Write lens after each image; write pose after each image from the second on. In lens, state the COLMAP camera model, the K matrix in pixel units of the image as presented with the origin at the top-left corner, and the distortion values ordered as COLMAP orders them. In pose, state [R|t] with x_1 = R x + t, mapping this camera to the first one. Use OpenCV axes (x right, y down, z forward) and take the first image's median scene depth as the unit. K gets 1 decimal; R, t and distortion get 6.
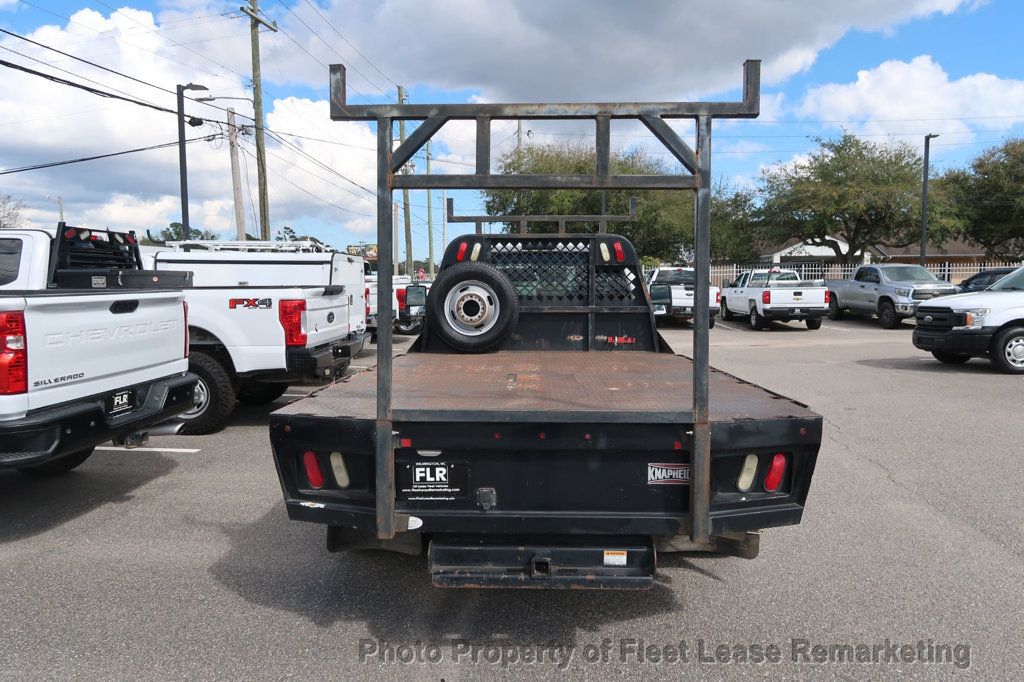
lens RADIAL K [[707.4, 0, 509.2], [0, 707.4, 339.8], [0, 0, 1]] dist [-0.020691, 0.000768]
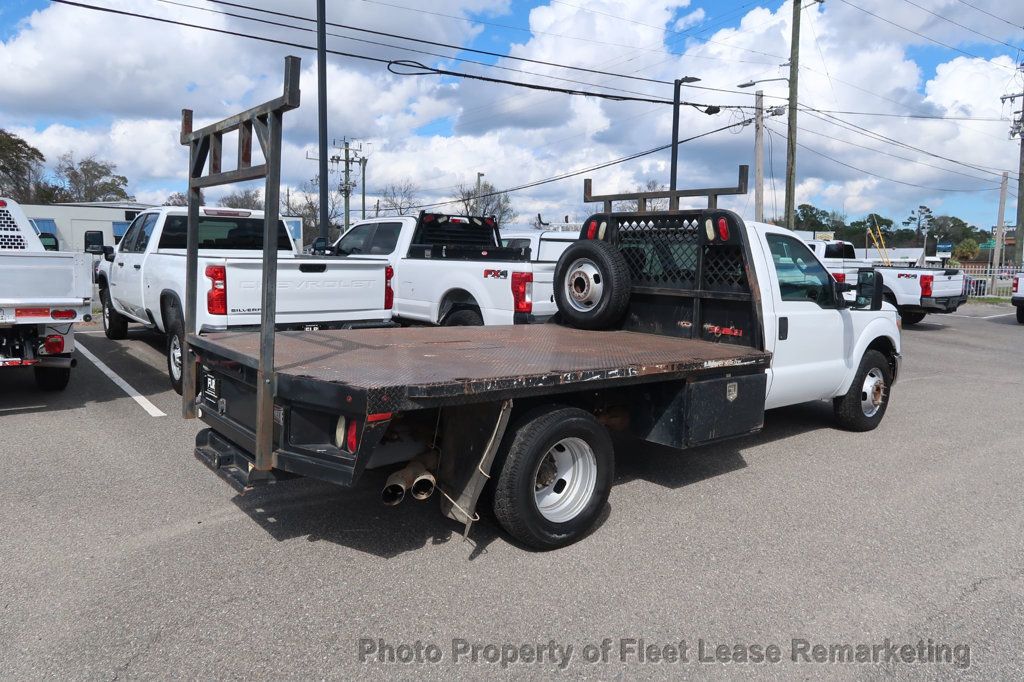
lens RADIAL K [[707.4, 0, 510.9], [0, 707.4, 342.4], [0, 0, 1]] dist [-0.020691, 0.000768]
pose [[0.669956, 0.110333, -0.734157, 0.212624], [-0.088702, 0.993707, 0.068394, -0.007482], [0.737083, 0.019300, 0.675527, 0.073631]]
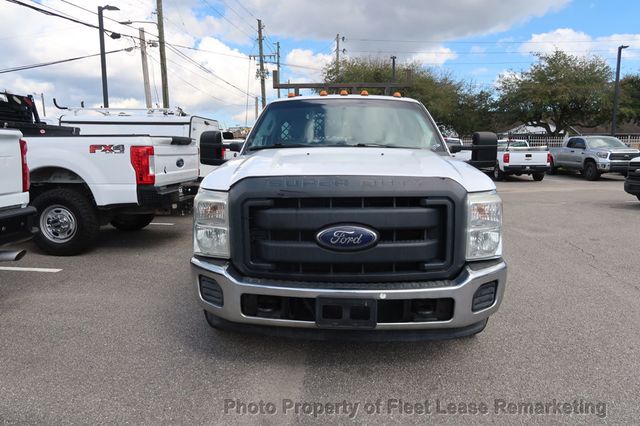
lens RADIAL K [[442.1, 0, 322.3], [0, 442.1, 210.0], [0, 0, 1]] dist [-0.020691, 0.000768]
pose [[0.999783, 0.008972, -0.018802, 0.006285], [-0.008035, 0.998750, 0.049334, 0.004932], [0.019221, -0.049172, 0.998605, 0.094738]]
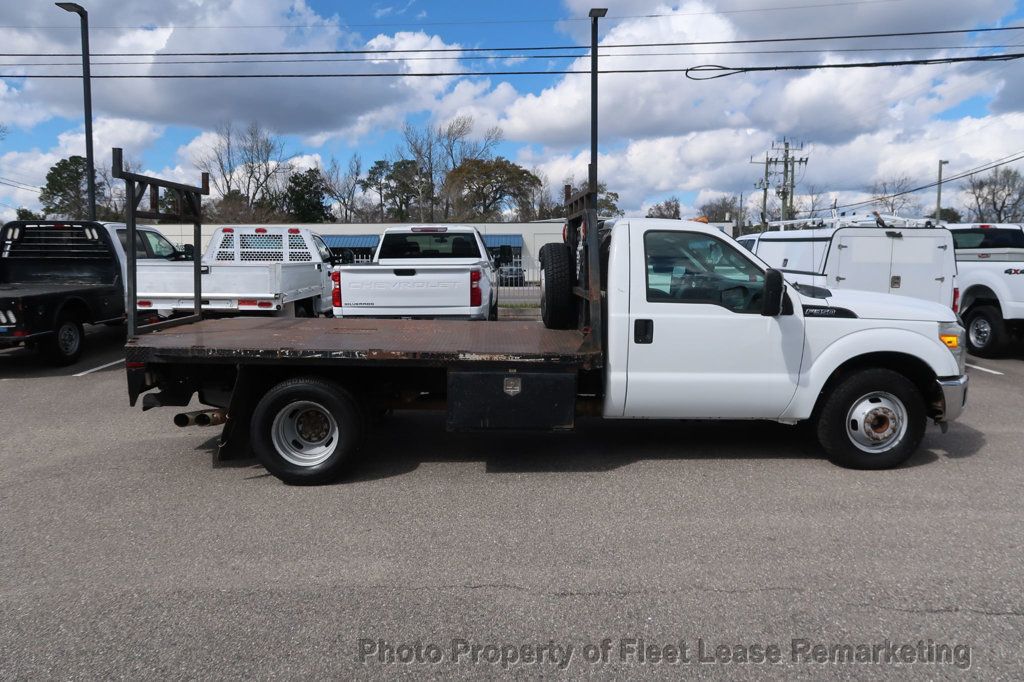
lens RADIAL K [[707.4, 0, 510.7], [0, 707.4, 341.7], [0, 0, 1]] dist [-0.020691, 0.000768]
pose [[0.071338, 0.125345, -0.989545, 0.344807], [-0.083260, 0.989359, 0.119319, -0.028163], [0.993971, 0.073877, 0.081015, 0.283555]]
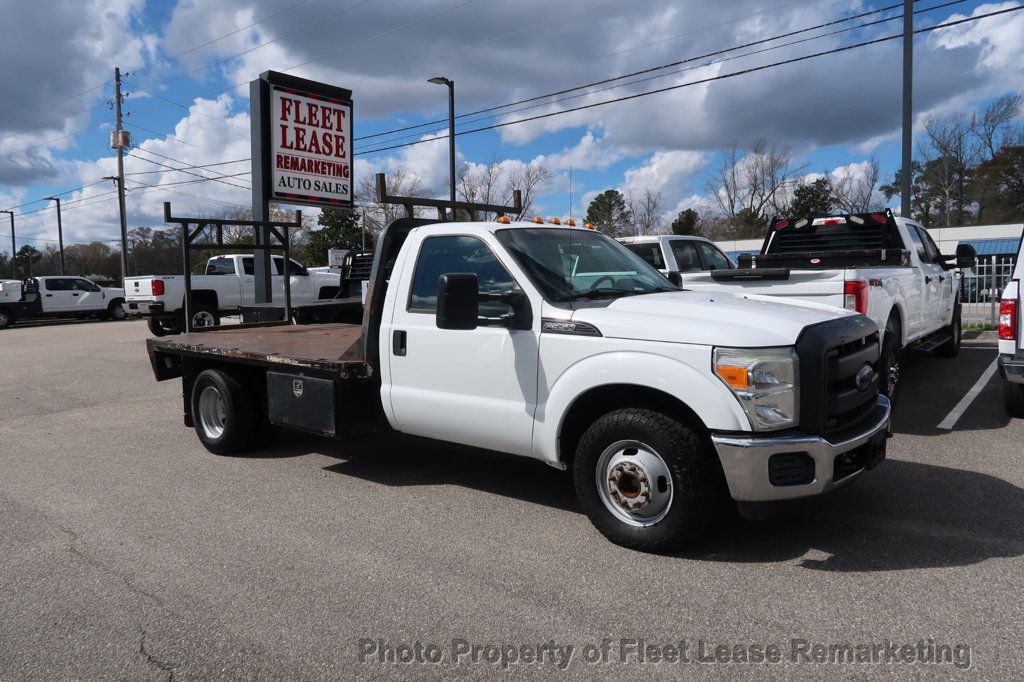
lens RADIAL K [[707.4, 0, 511.3], [0, 707.4, 340.0], [0, 0, 1]] dist [-0.020691, 0.000768]
pose [[-0.603214, 0.089581, -0.792532, 0.256779], [-0.035465, 0.989677, 0.138857, -0.042857], [0.796790, 0.111868, -0.593811, 0.549973]]
